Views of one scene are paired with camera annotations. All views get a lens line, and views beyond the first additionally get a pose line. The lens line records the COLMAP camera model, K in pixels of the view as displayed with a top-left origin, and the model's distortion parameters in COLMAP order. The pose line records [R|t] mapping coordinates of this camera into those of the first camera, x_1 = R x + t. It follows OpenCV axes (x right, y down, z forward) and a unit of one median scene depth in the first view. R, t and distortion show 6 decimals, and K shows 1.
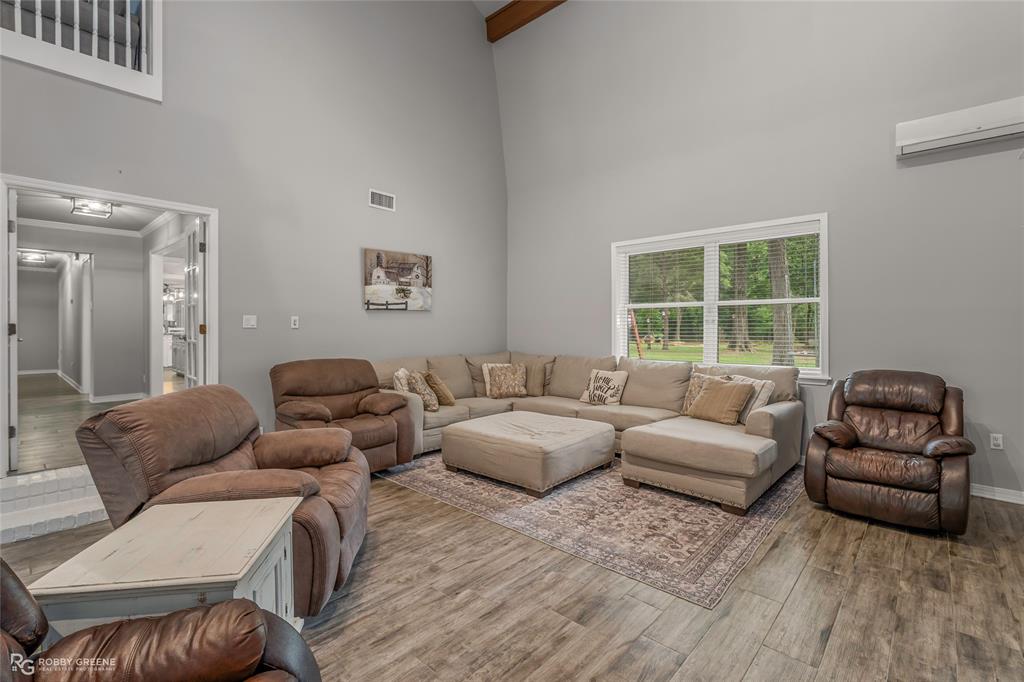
lens RADIAL K [[466.0, 0, 505.8], [0, 466.0, 334.3], [0, 0, 1]] dist [-0.008256, 0.001813]
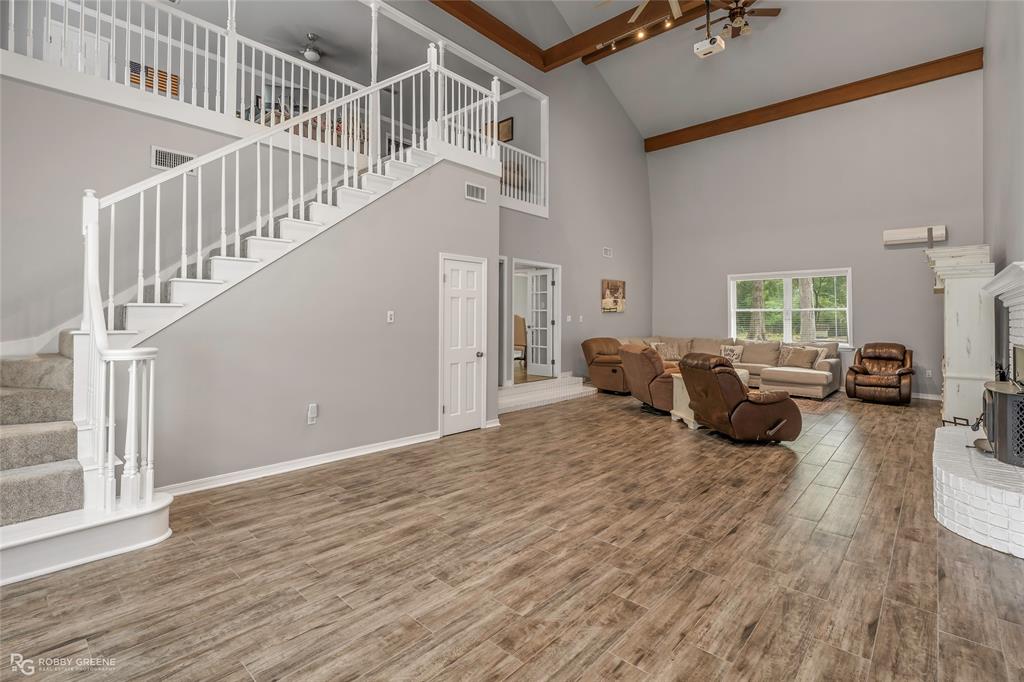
lens RADIAL K [[466.0, 0, 505.7], [0, 466.0, 317.5], [0, 0, 1]] dist [-0.008256, 0.001813]
pose [[0.999982, 0.005639, -0.002123, -0.914804], [-0.005674, 0.999839, -0.017022, 0.003813], [0.002026, 0.017034, 0.999853, -1.158379]]
